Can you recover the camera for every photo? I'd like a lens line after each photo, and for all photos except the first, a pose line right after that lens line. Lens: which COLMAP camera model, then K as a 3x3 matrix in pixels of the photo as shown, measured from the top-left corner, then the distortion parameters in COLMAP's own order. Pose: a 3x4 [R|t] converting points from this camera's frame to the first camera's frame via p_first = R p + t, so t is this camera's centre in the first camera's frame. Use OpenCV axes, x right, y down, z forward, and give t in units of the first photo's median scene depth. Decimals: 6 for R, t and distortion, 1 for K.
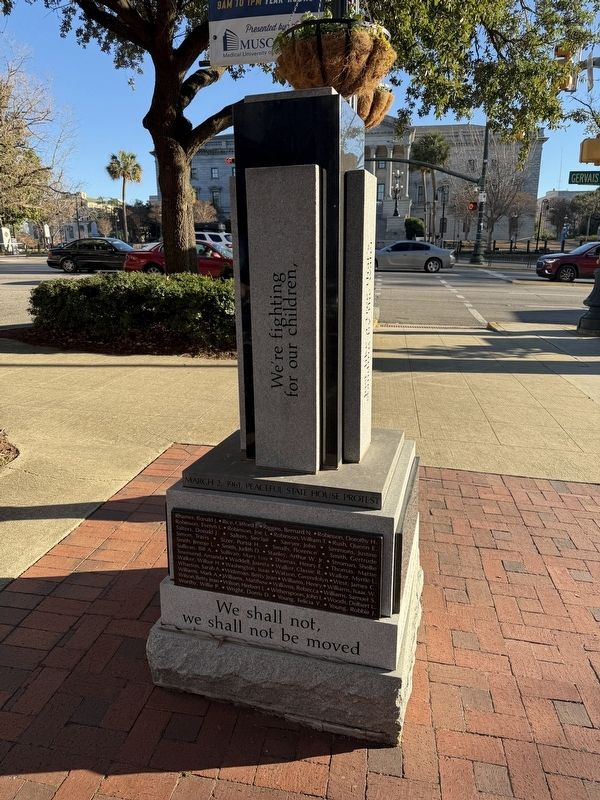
lens RADIAL K [[571.0, 0, 300.0], [0, 571.0, 400.0], [0, 0, 1]] dist [0.001583, -0.001913]
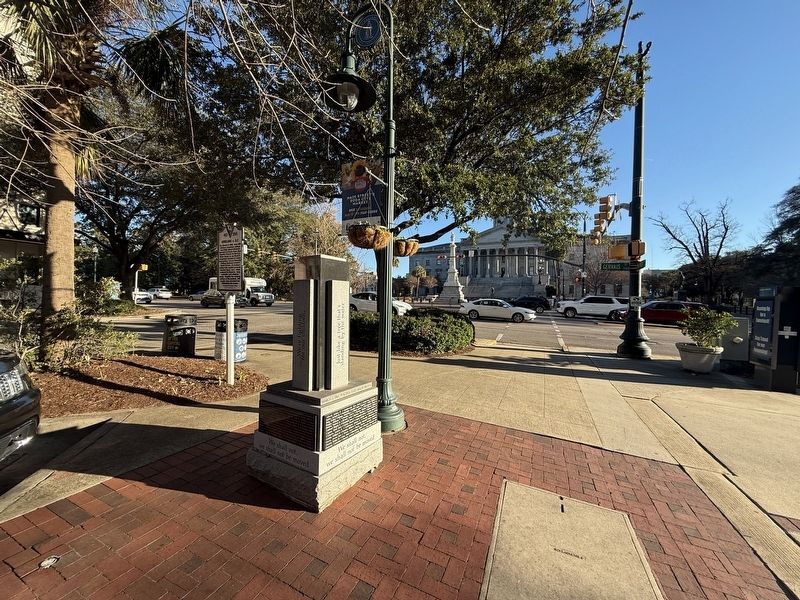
lens RADIAL K [[320.9, 0, 400.5], [0, 320.9, 303.5], [0, 0, 1]] dist [-0.001348, -0.000053]
pose [[0.962873, 0.022203, -0.269039, 0.338982], [-0.087518, 0.968460, -0.233295, 0.019728], [0.255373, 0.248179, 0.934447, -0.147589]]
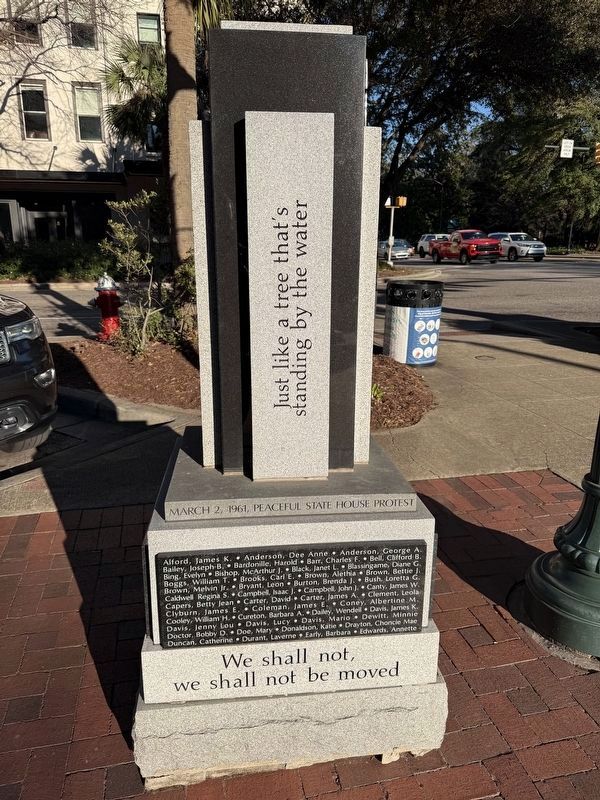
lens RADIAL K [[571.0, 0, 300.0], [0, 571.0, 400.0], [0, 0, 1]] dist [0.001583, -0.001913]
pose [[0.373368, 0.237421, -0.896788, 0.366956], [-0.237119, 0.959008, 0.155172, -0.064039], [0.896867, 0.154710, 0.414360, 0.310945]]
